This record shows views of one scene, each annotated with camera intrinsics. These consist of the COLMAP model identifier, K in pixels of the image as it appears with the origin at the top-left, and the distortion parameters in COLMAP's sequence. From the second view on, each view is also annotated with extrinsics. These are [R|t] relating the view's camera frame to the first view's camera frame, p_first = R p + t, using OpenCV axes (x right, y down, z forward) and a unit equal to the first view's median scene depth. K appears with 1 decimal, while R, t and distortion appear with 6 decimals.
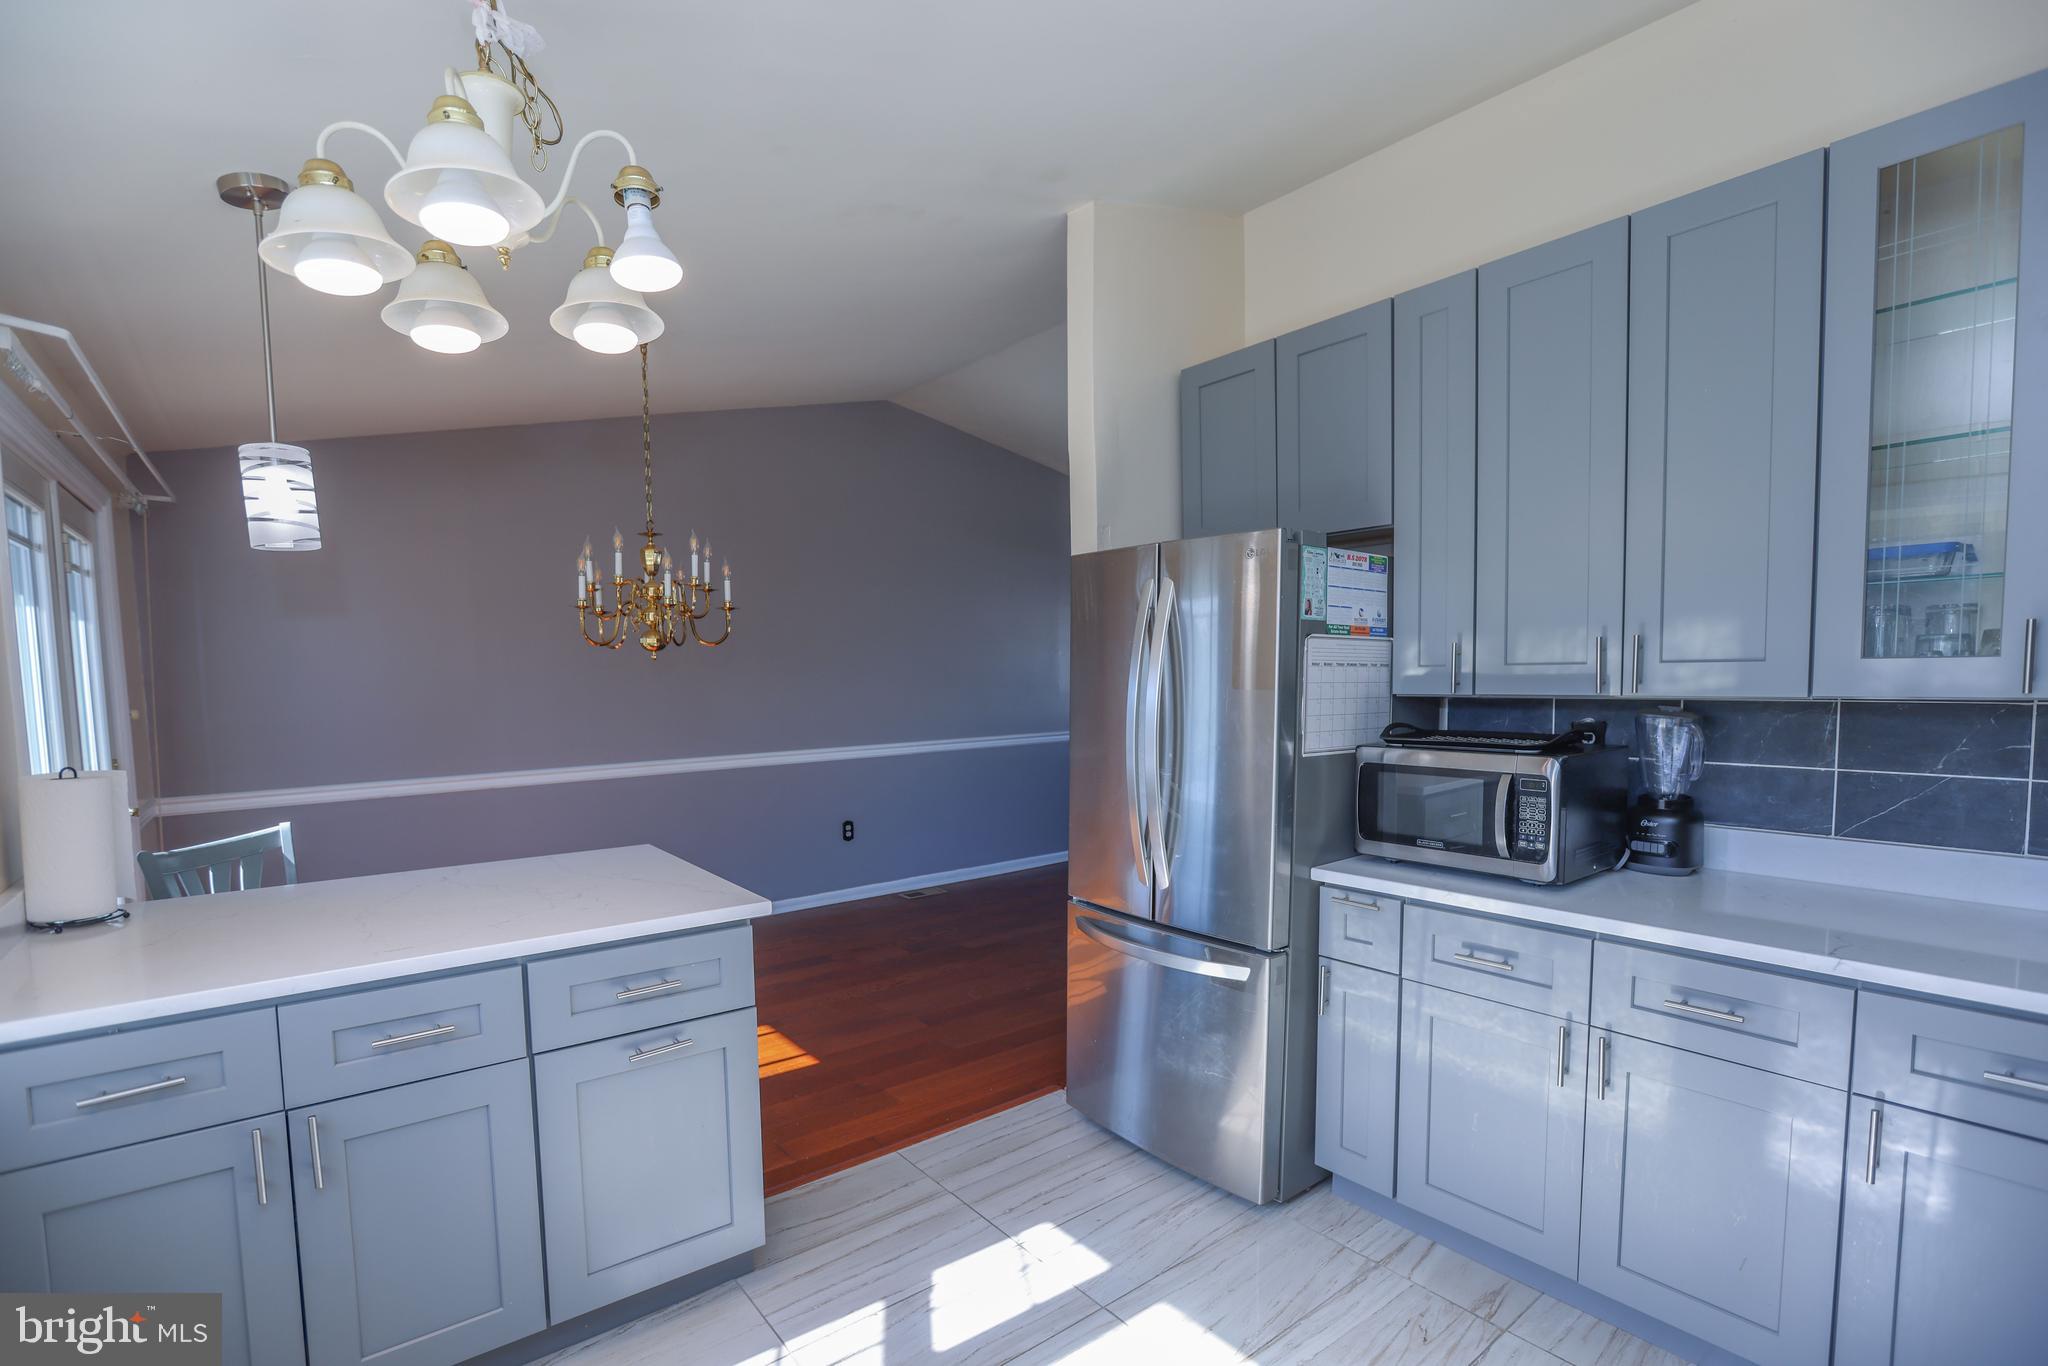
lens RADIAL K [[941.6, 0, 1016.7], [0, 941.6, 730.4], [0, 0, 1]] dist [-0.034313, 0.000688]
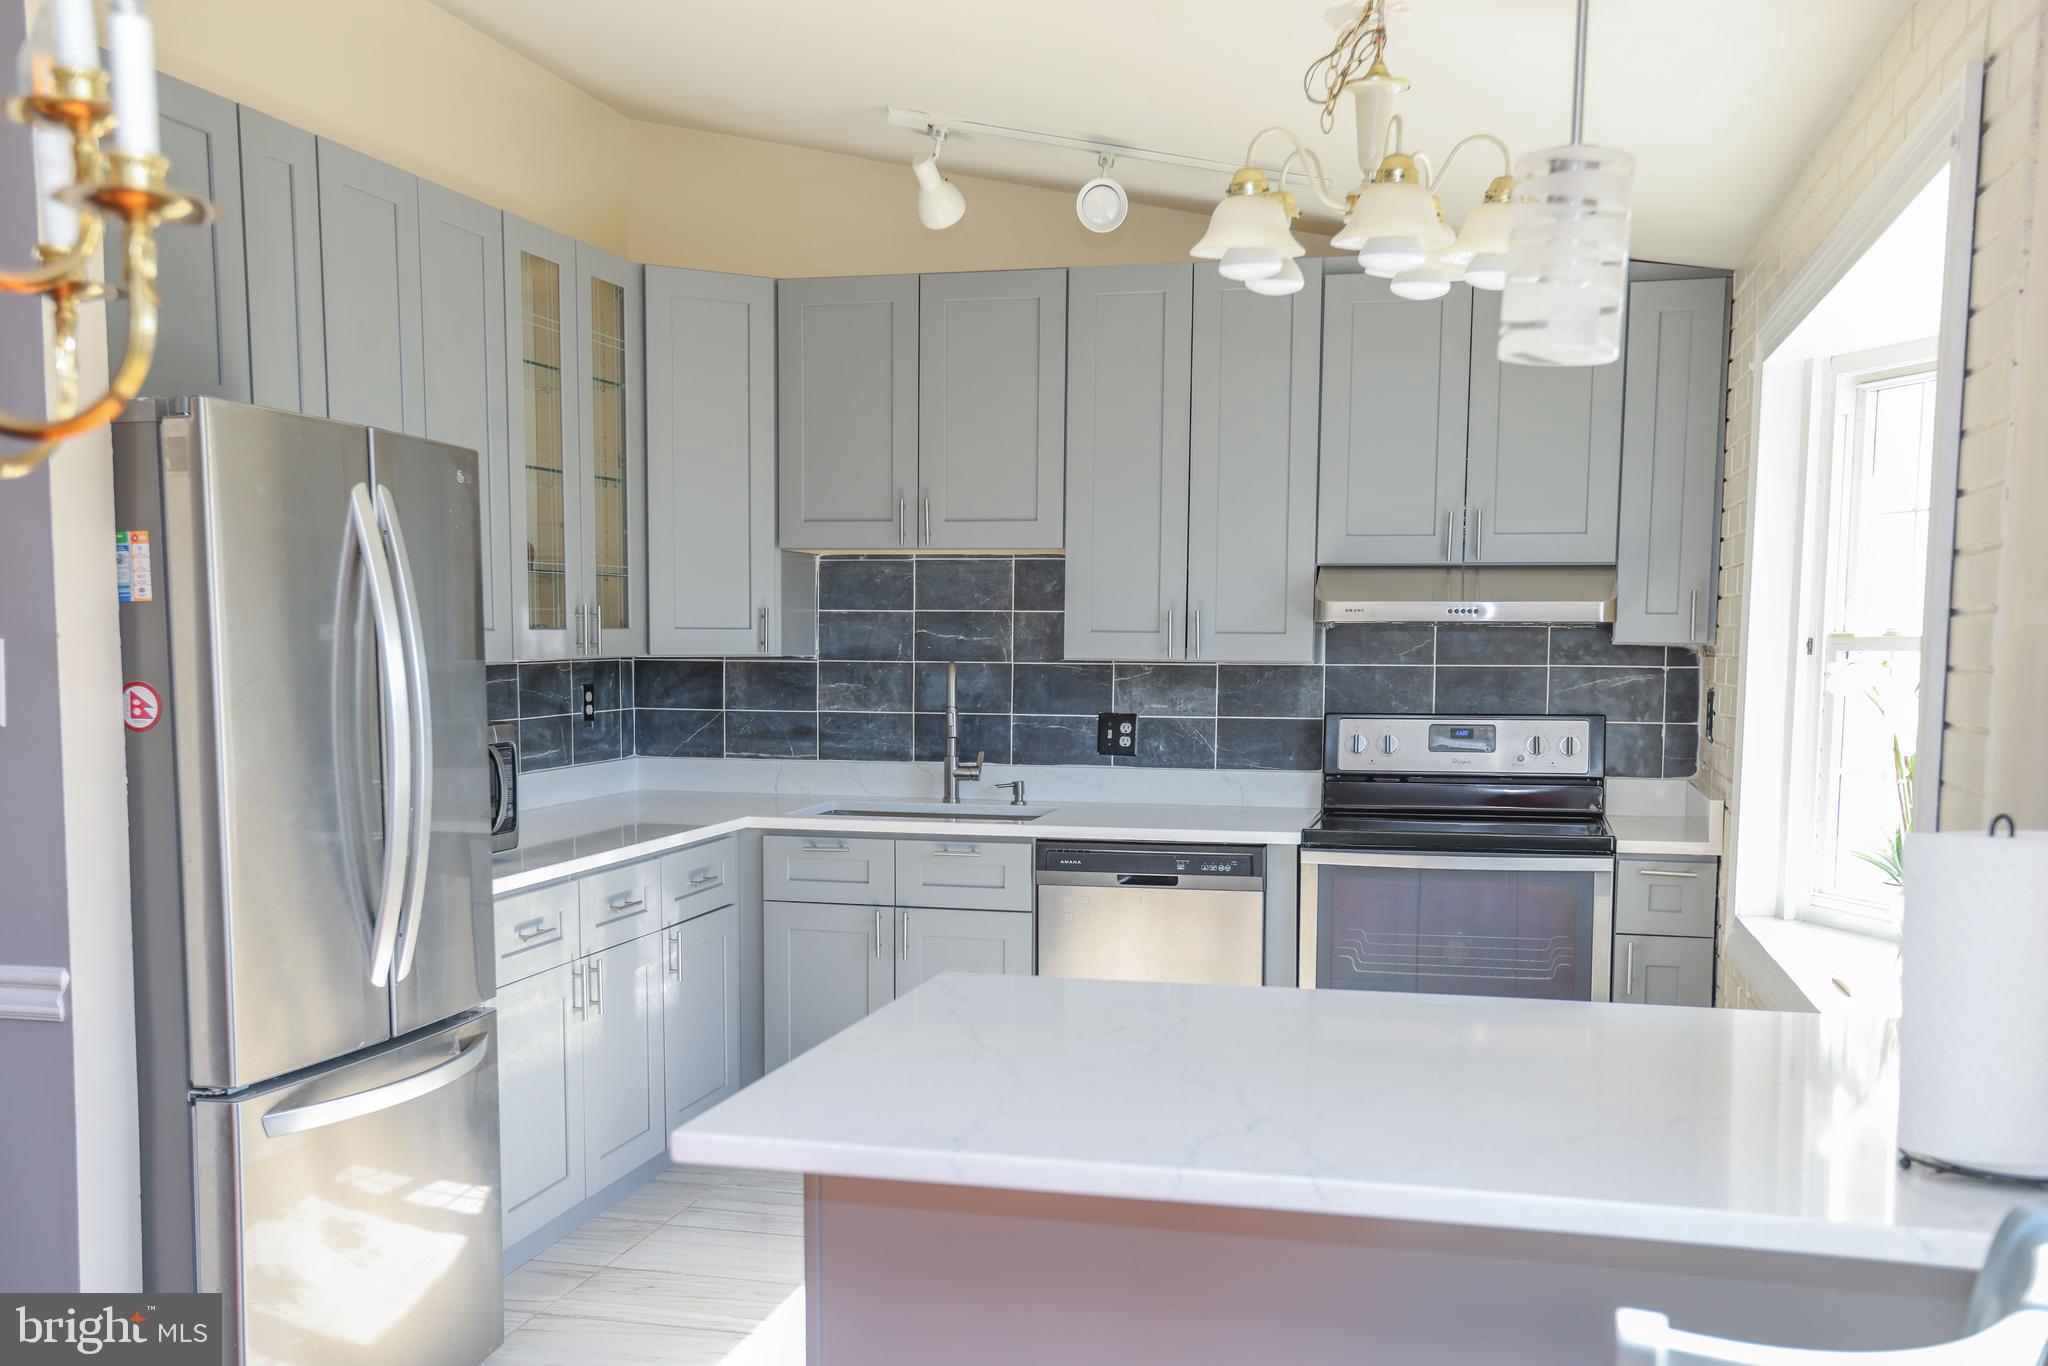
lens RADIAL K [[1929.6, 0, 1036.7], [0, 1929.6, 707.2], [0, 0, 1]] dist [0.047596, 0.062910]
pose [[-0.613873, -0.021716, 0.789106, -1.366930], [0.046808, 0.996861, 0.063847, -0.091741], [-0.788016, 0.076130, -0.610930, 1.745361]]
